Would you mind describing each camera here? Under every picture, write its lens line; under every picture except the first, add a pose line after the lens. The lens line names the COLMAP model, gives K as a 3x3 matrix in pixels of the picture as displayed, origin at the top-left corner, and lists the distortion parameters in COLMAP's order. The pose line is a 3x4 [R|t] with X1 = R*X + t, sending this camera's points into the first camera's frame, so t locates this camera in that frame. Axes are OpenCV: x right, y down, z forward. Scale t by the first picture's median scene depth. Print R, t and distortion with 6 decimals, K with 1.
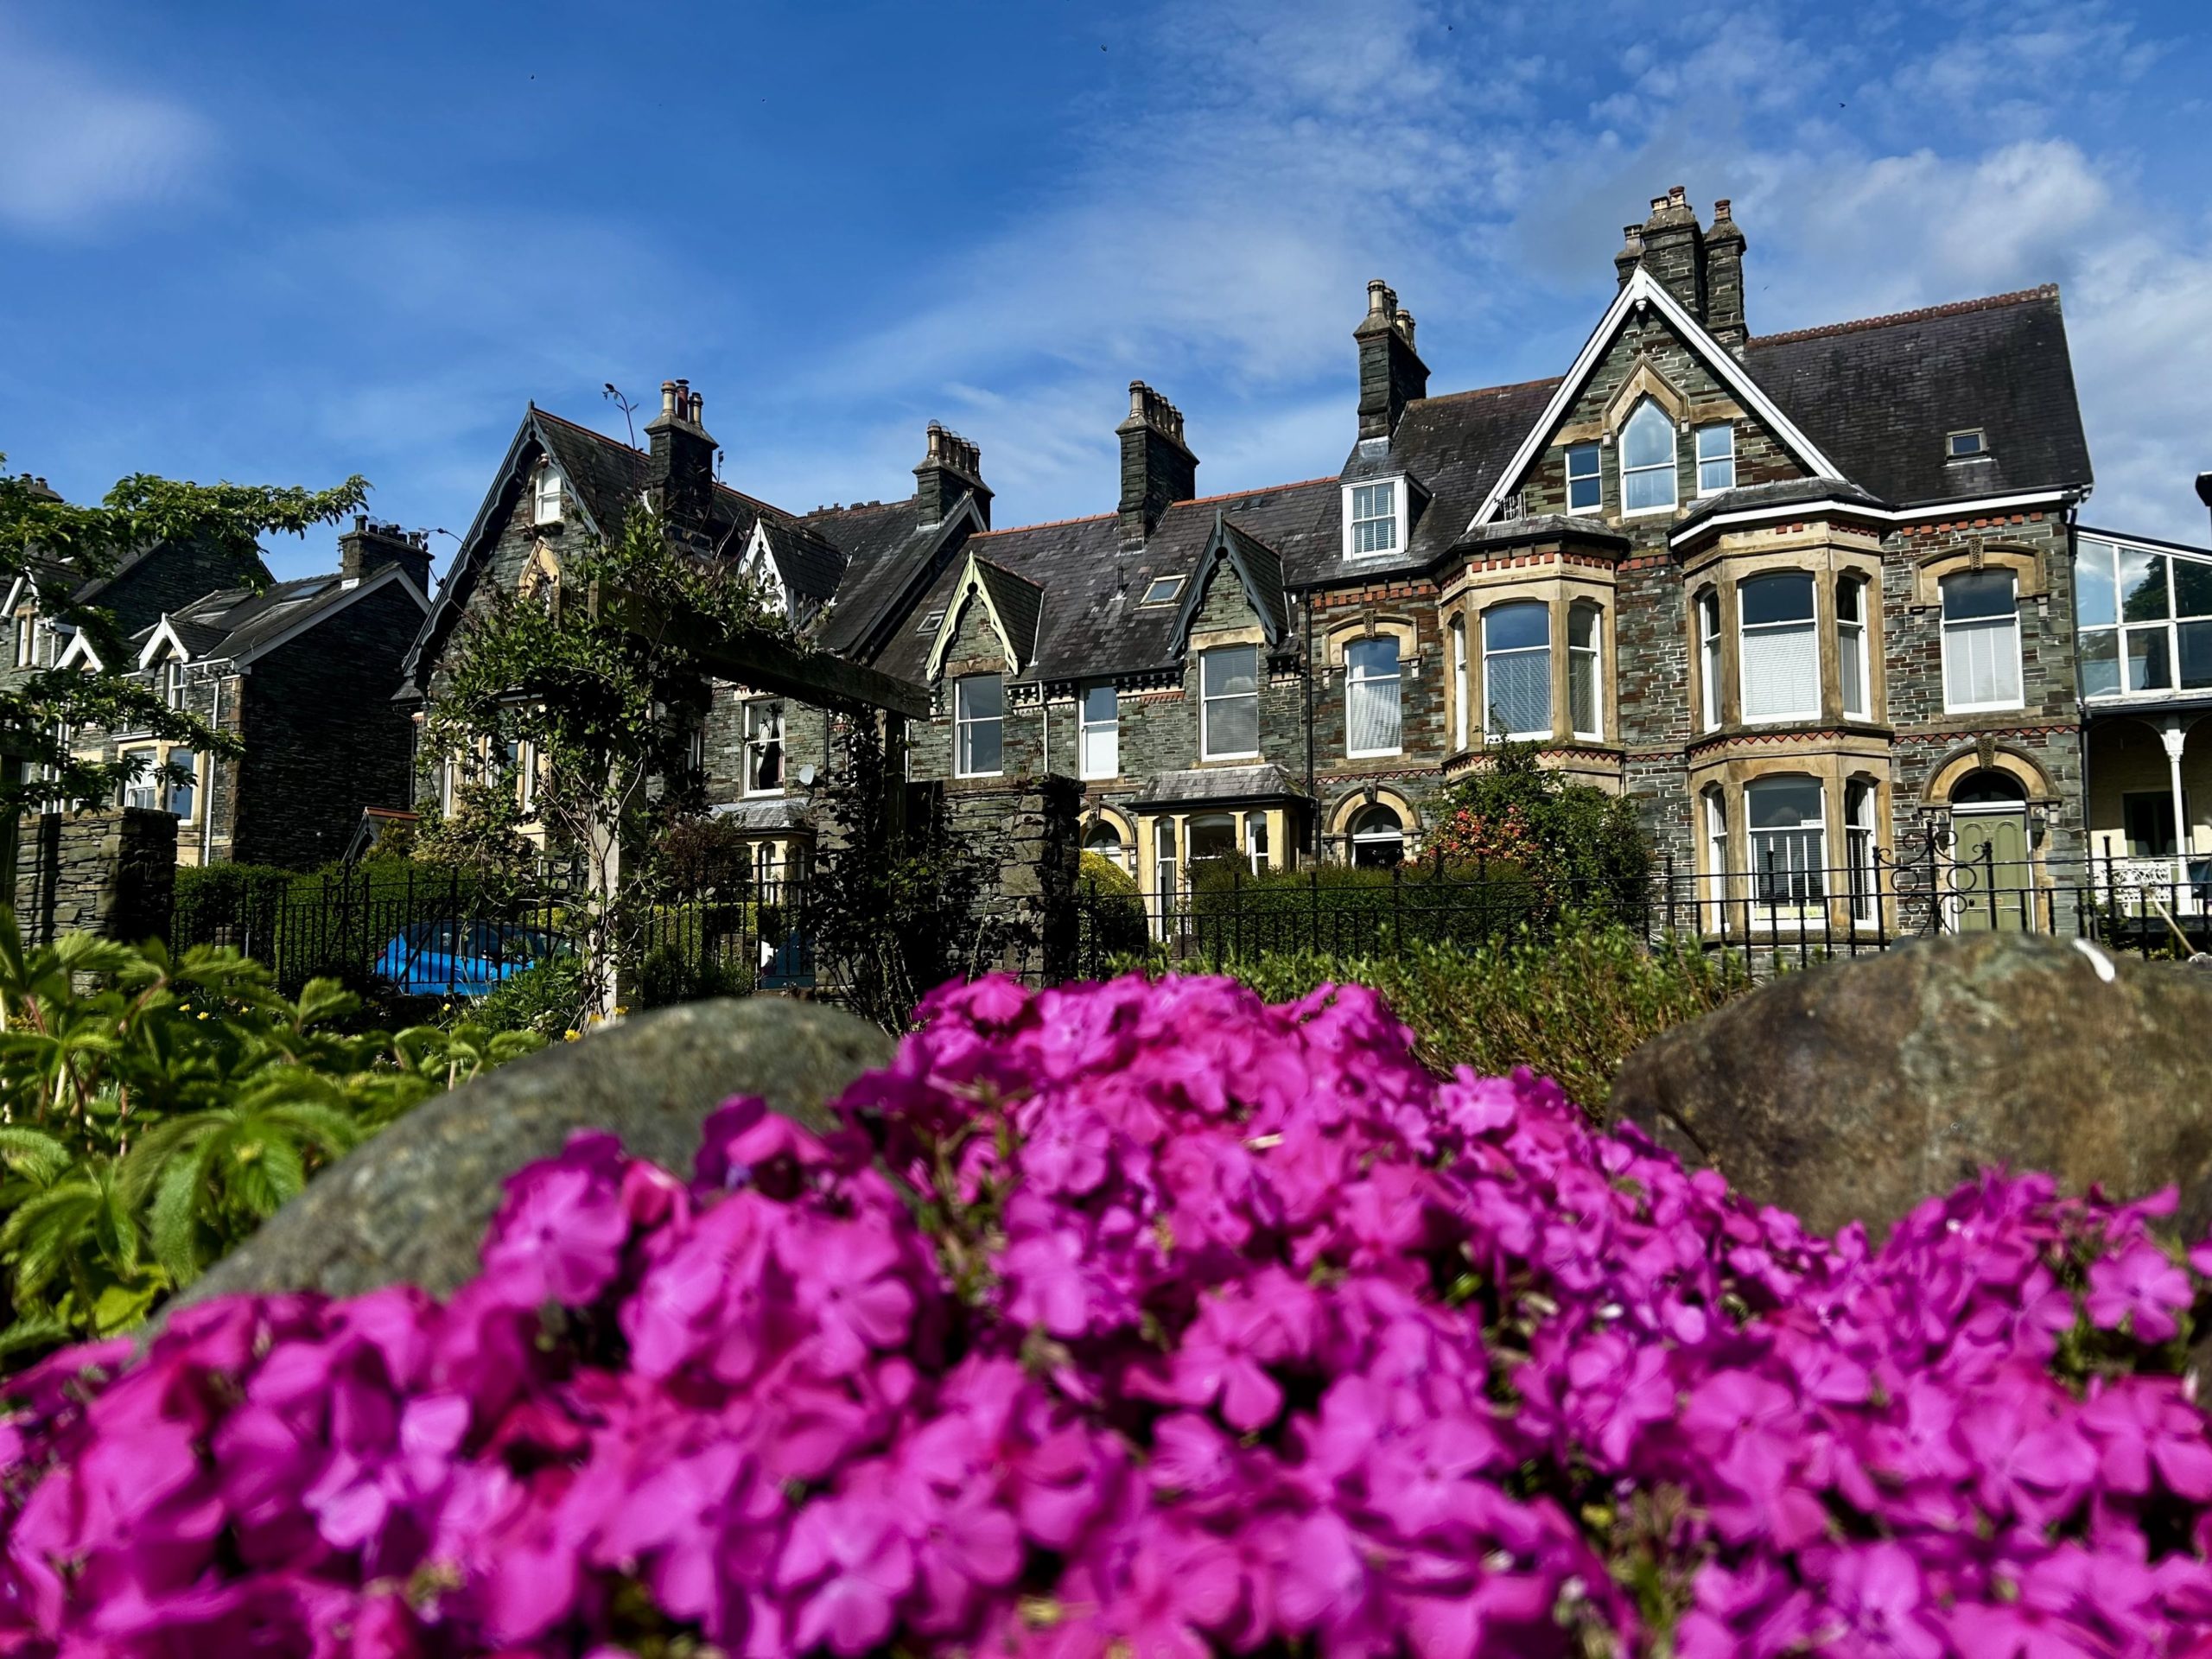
lens RADIAL K [[1666.3, 0, 1106.5], [0, 1666.3, 833.5], [0, 0, 1]] dist [0.004643, -0.000734]
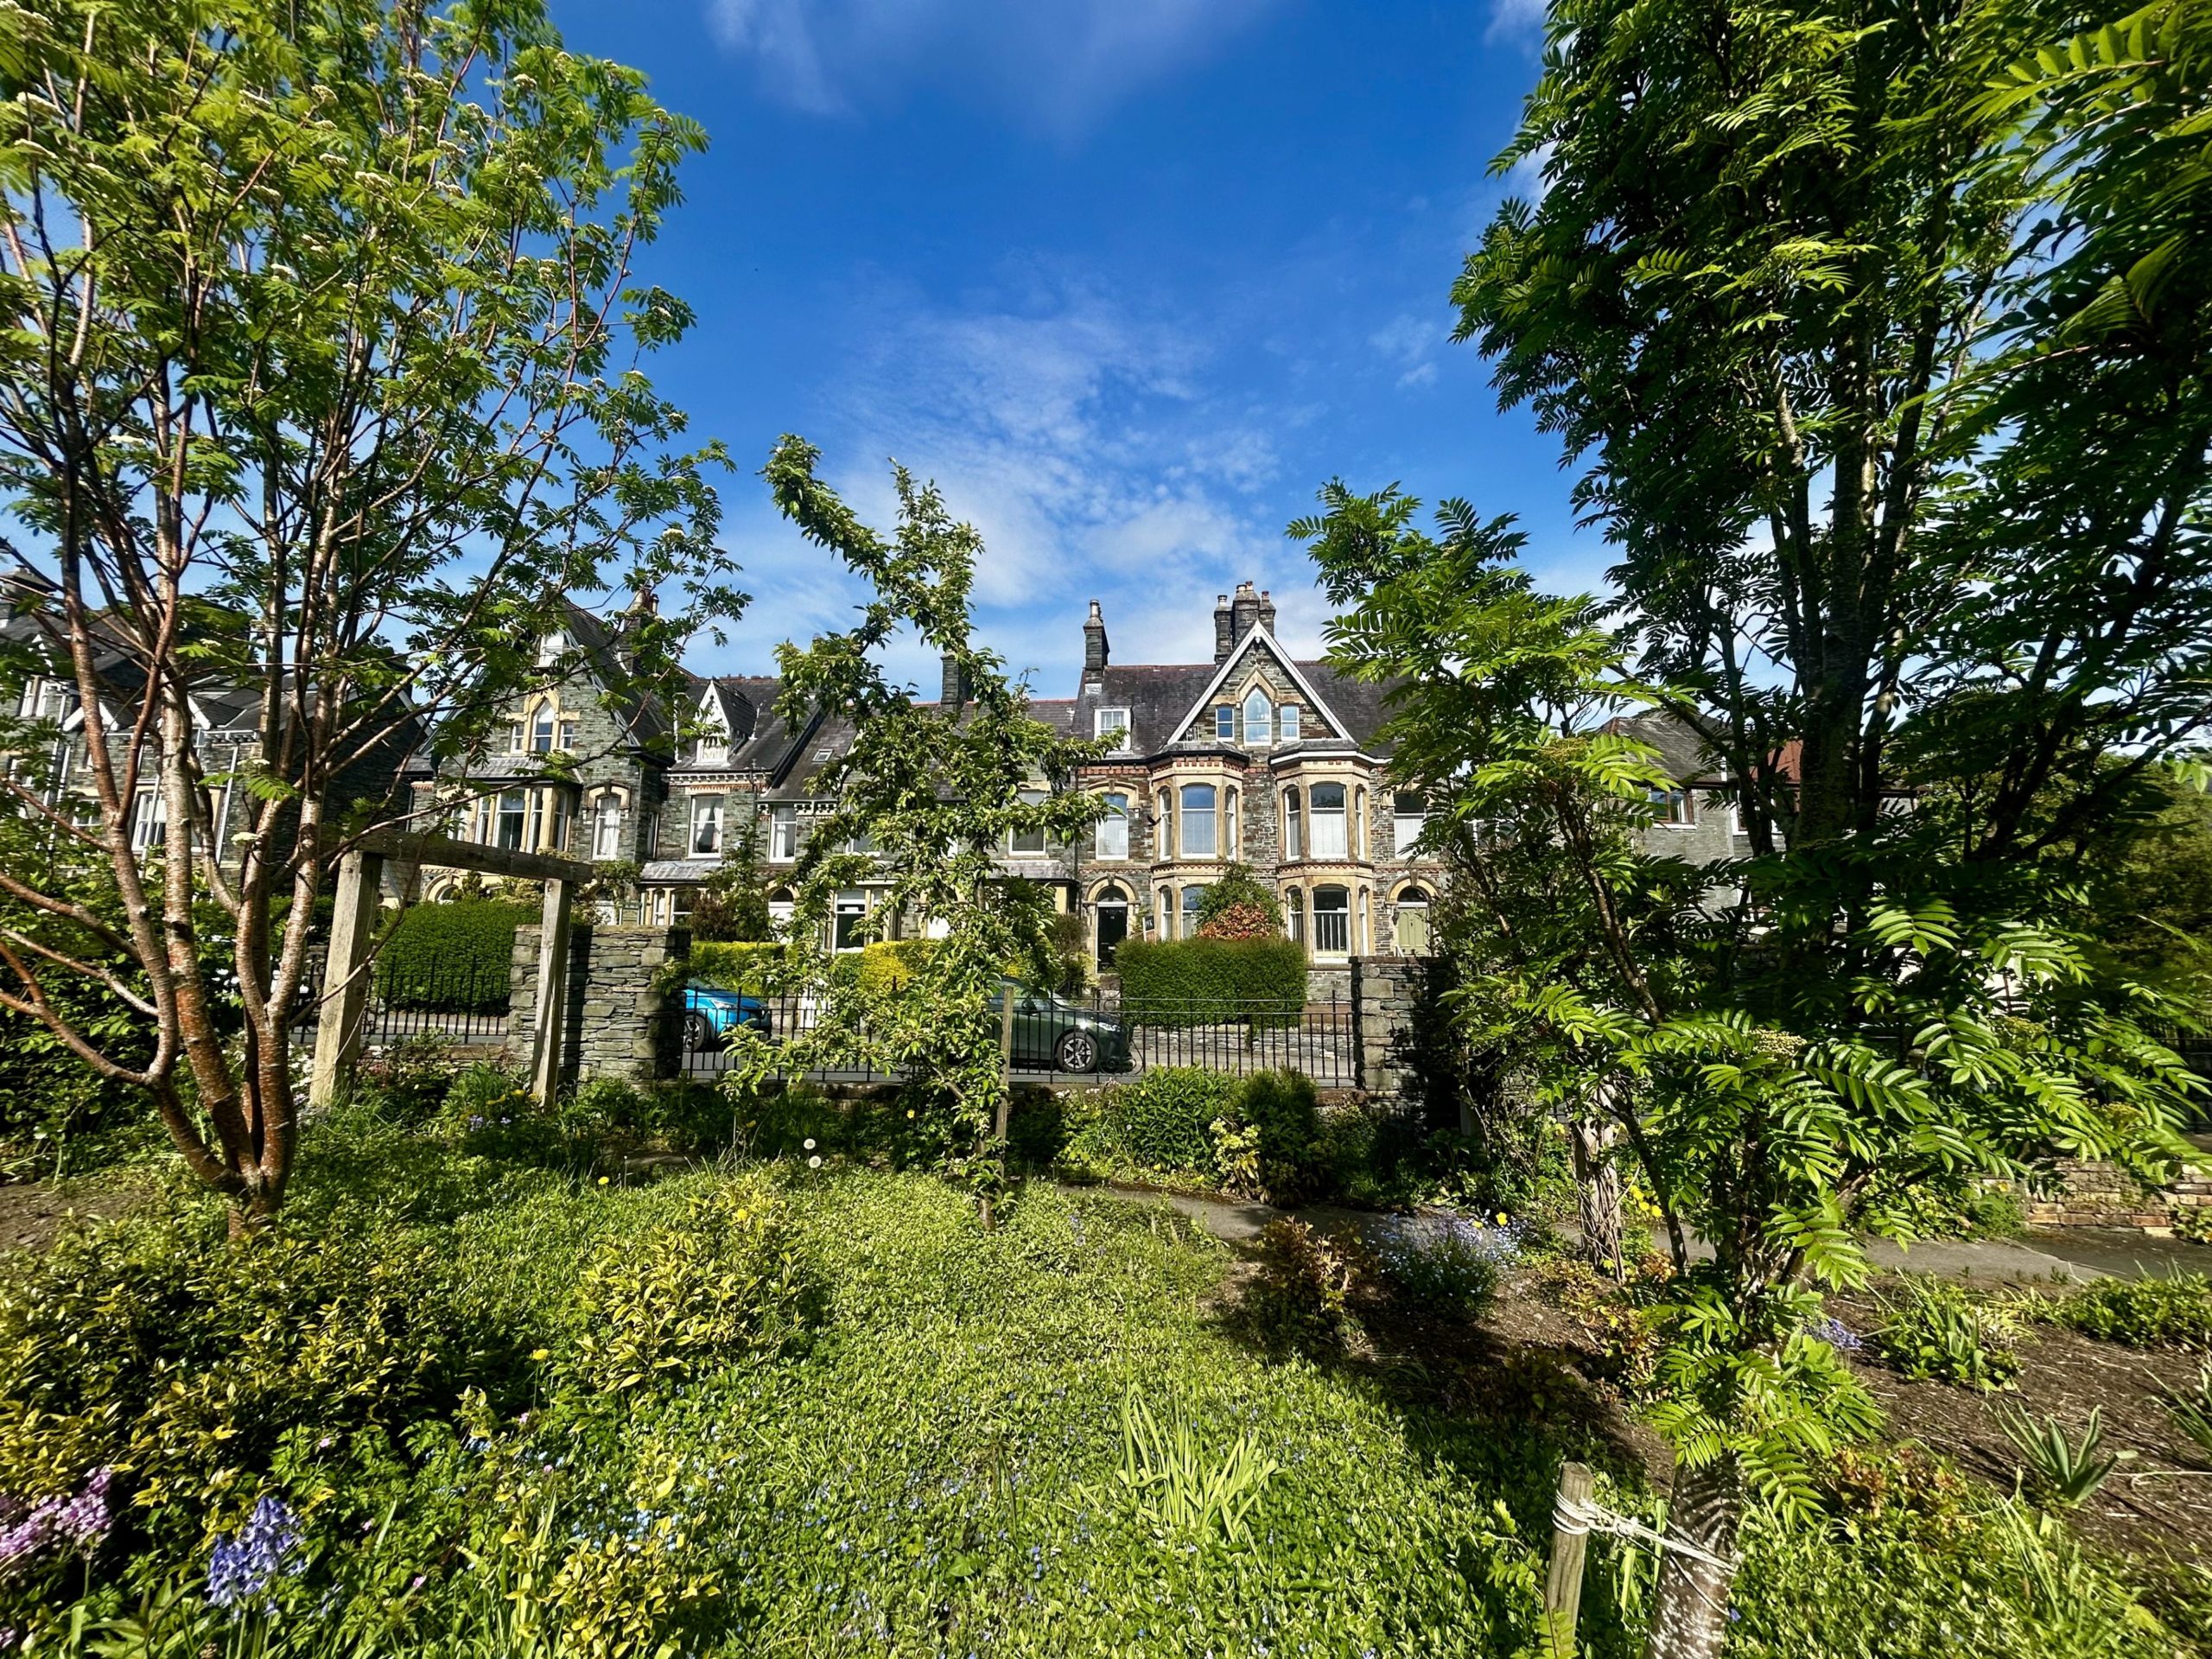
lens RADIAL K [[891.4, 0, 1105.5], [0, 891.4, 825.9], [0, 0, 1]] dist [-0.001773, 0.000770]
pose [[0.913666, 0.066307, 0.401022, -0.253808], [-0.048126, 0.997312, -0.055252, -0.030798], [-0.403608, 0.031182, 0.914401, 0.116745]]
